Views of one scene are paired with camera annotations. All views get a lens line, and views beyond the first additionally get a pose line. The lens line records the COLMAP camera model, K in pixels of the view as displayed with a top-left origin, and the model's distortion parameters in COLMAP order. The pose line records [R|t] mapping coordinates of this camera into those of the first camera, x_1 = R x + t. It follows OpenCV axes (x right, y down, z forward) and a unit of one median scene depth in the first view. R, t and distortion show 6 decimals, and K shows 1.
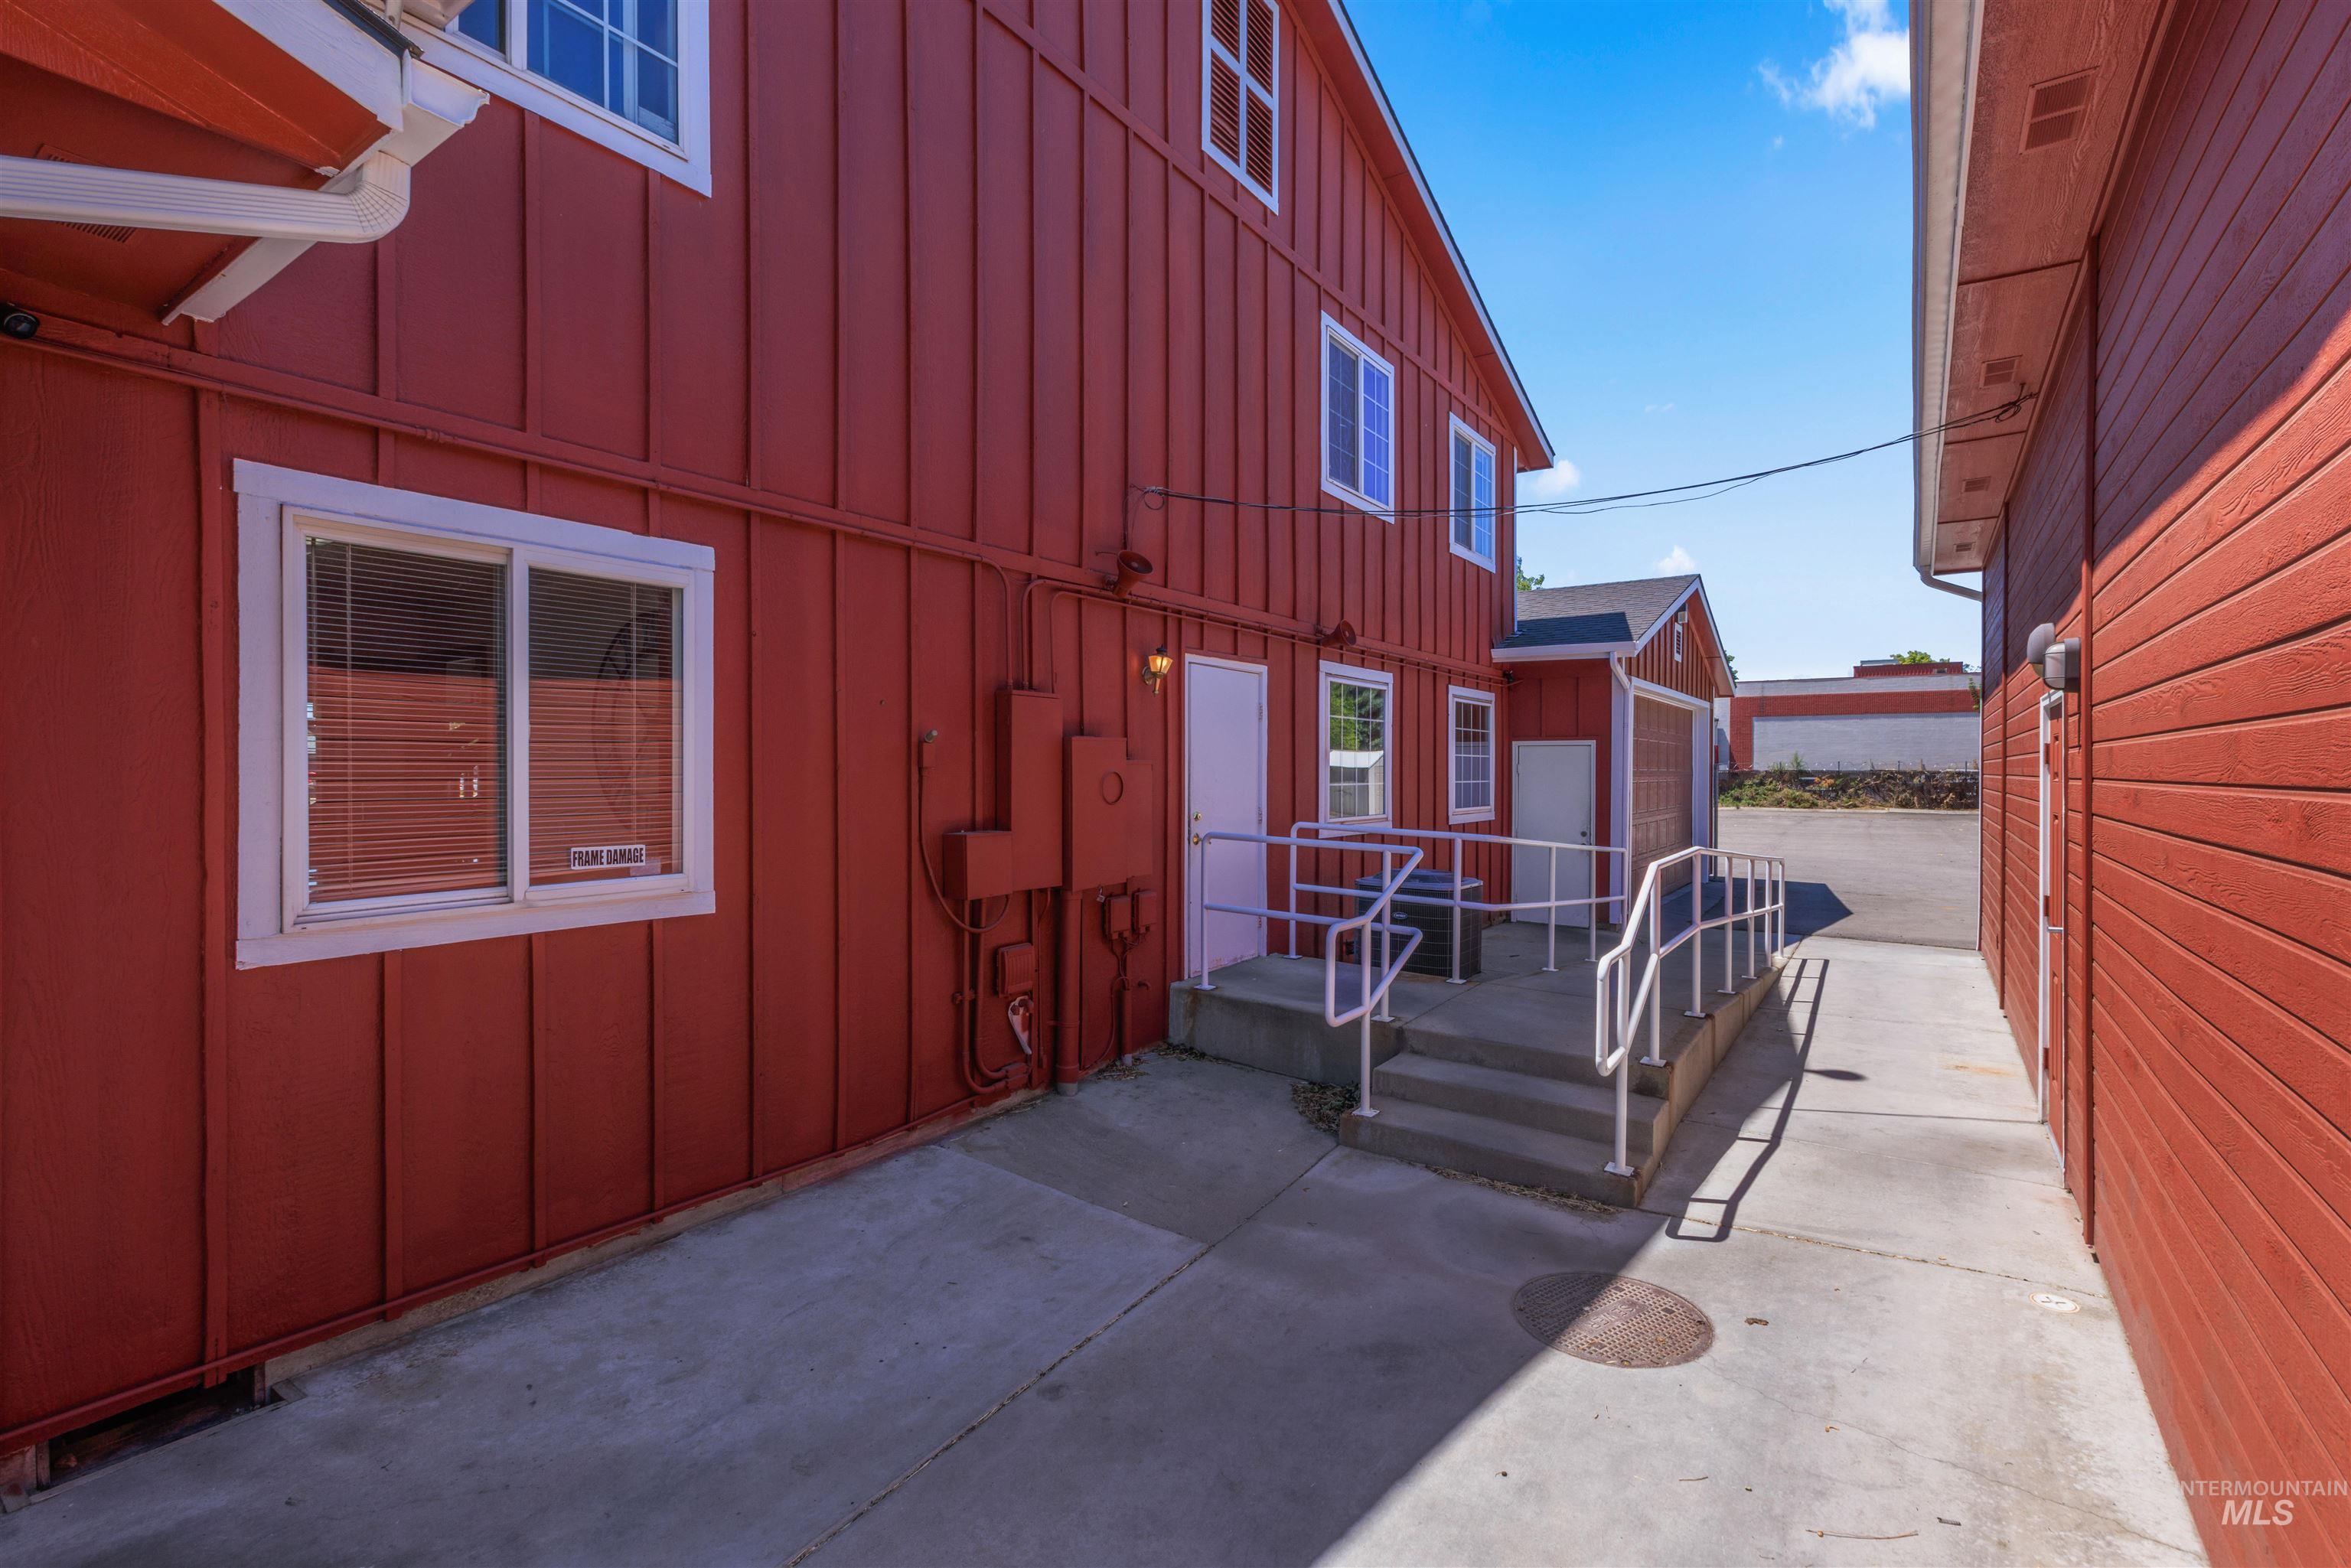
lens RADIAL K [[1061.1, 0, 1172.7], [0, 1061.1, 775.9], [0, 0, 1]] dist [0.002653, -0.000375]
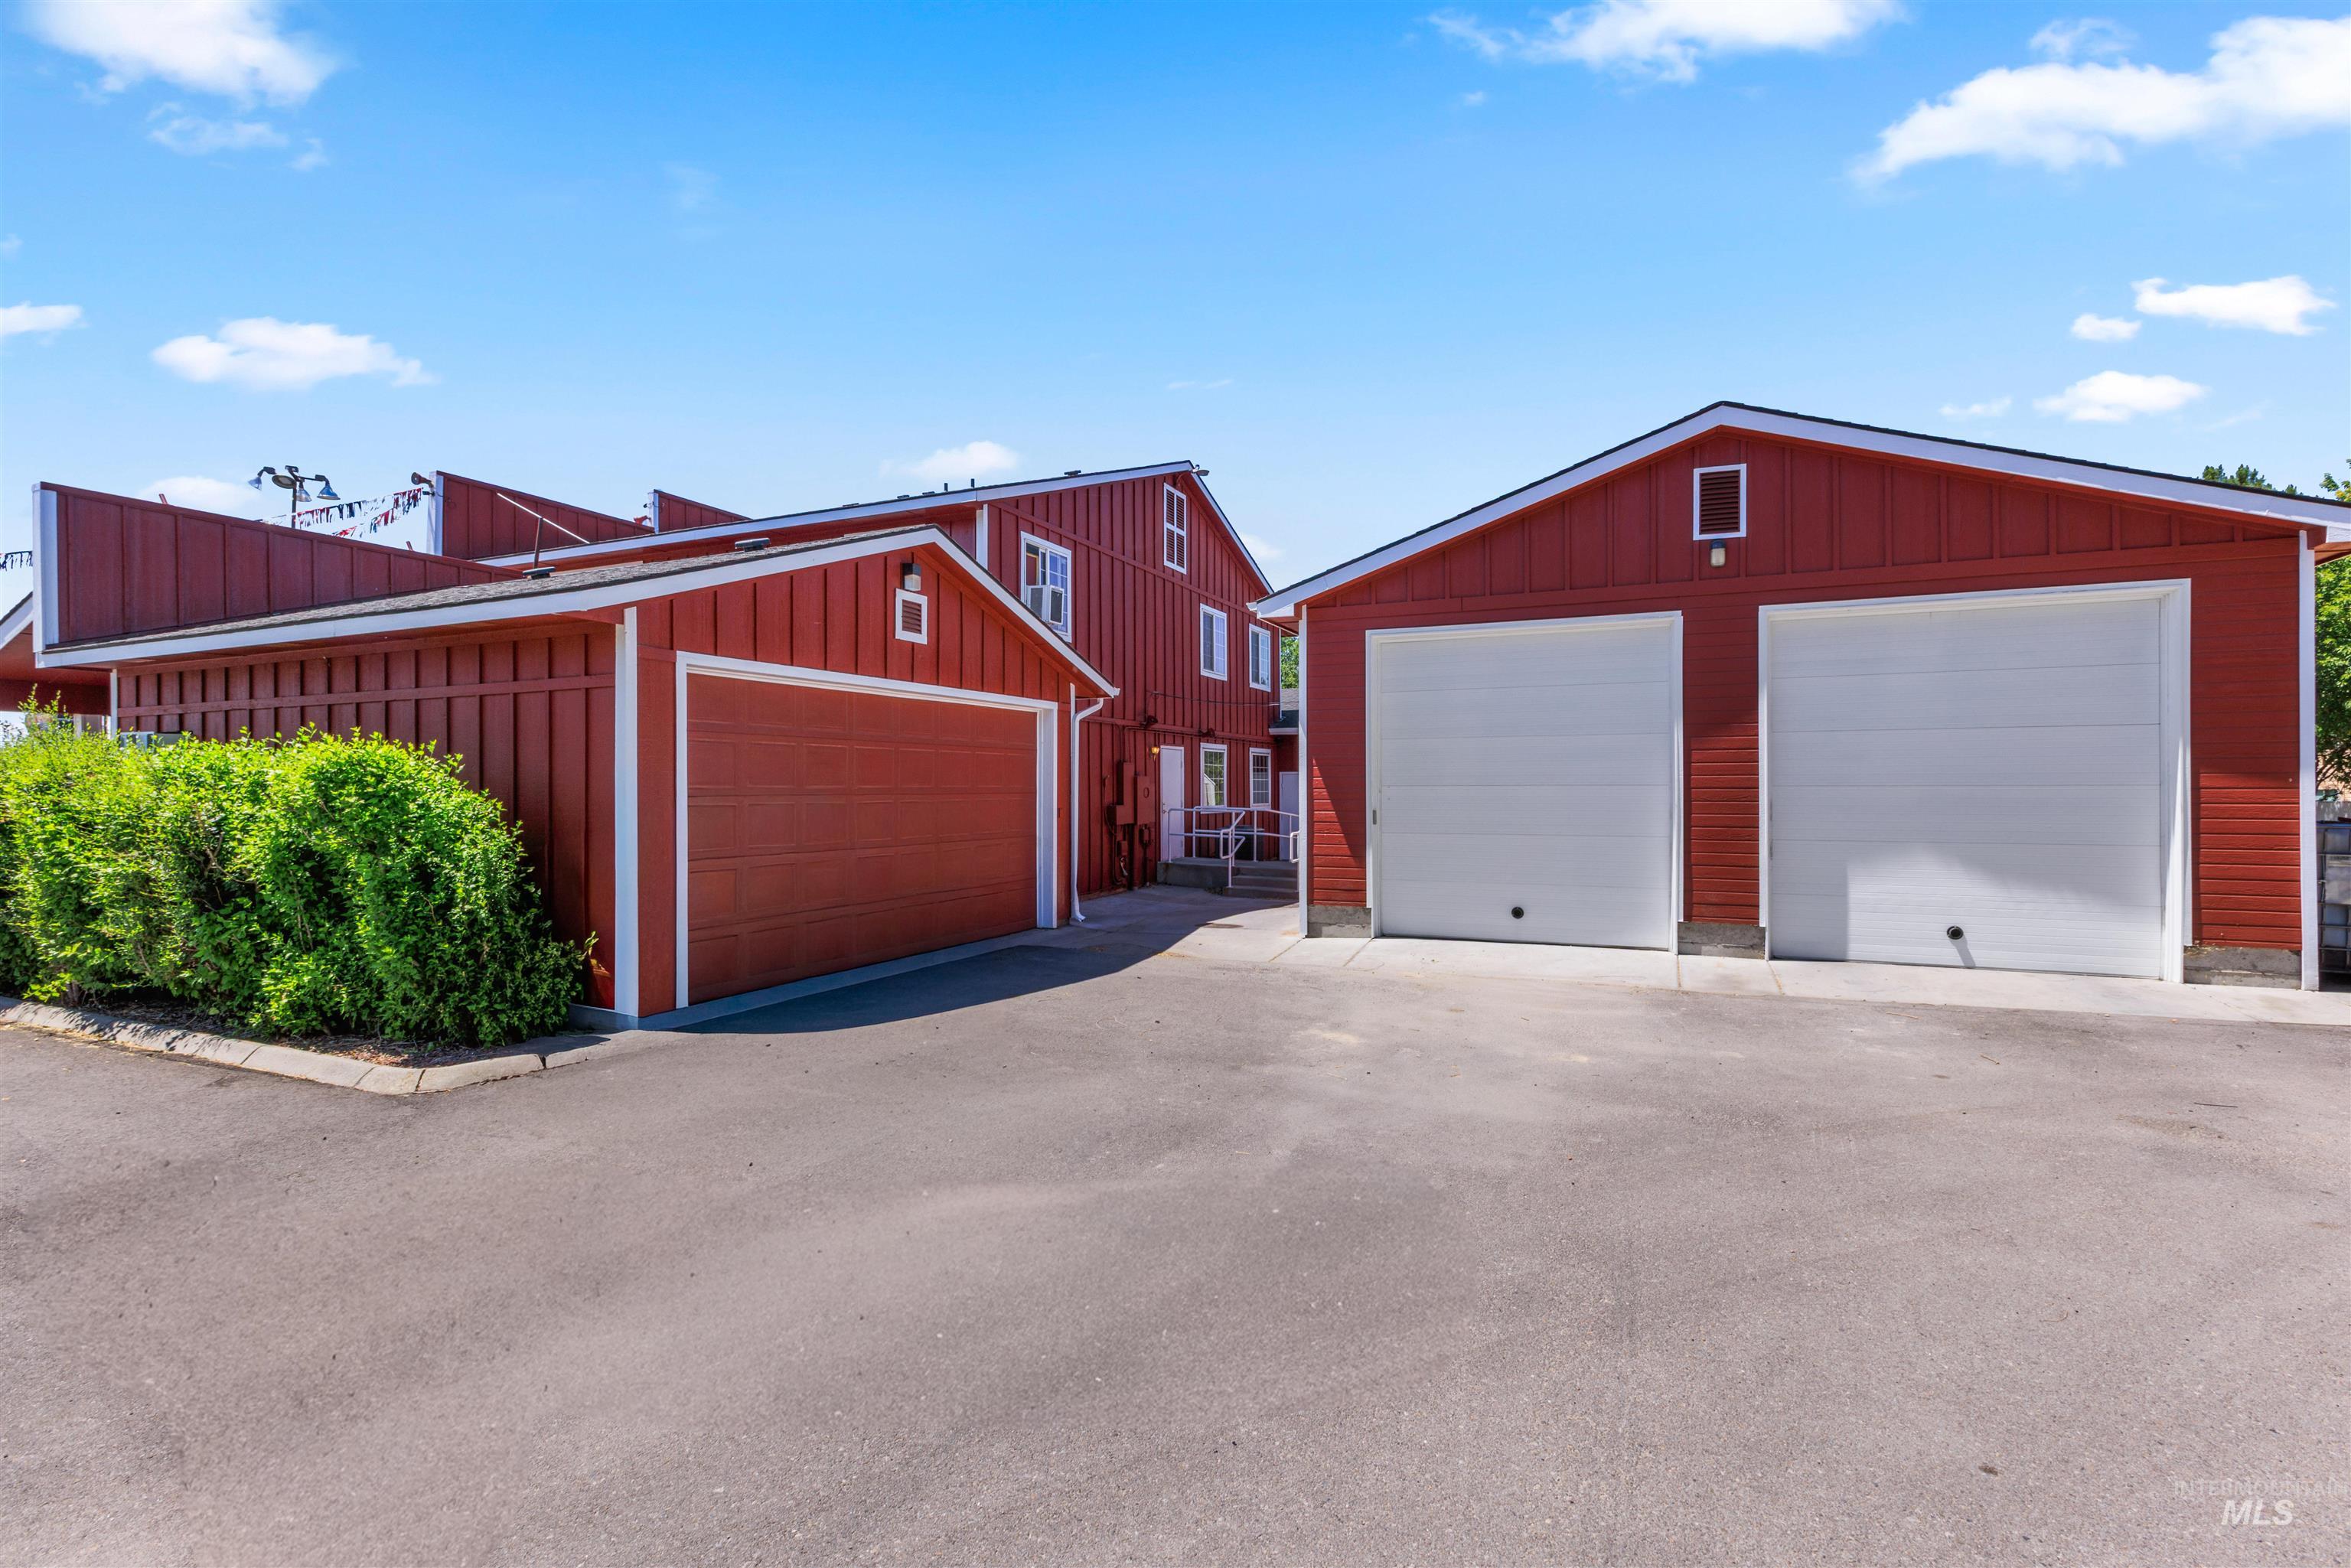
lens RADIAL K [[1061.1, 0, 1162.9], [0, 1061.1, 786.9], [0, 0, 1]] dist [0.002653, -0.000375]
pose [[0.984087, -0.005645, 0.177597, -0.450580], [0.006738, 0.999962, -0.005552, 0.009833], [-0.177559, 0.006660, 0.984088, -1.653541]]
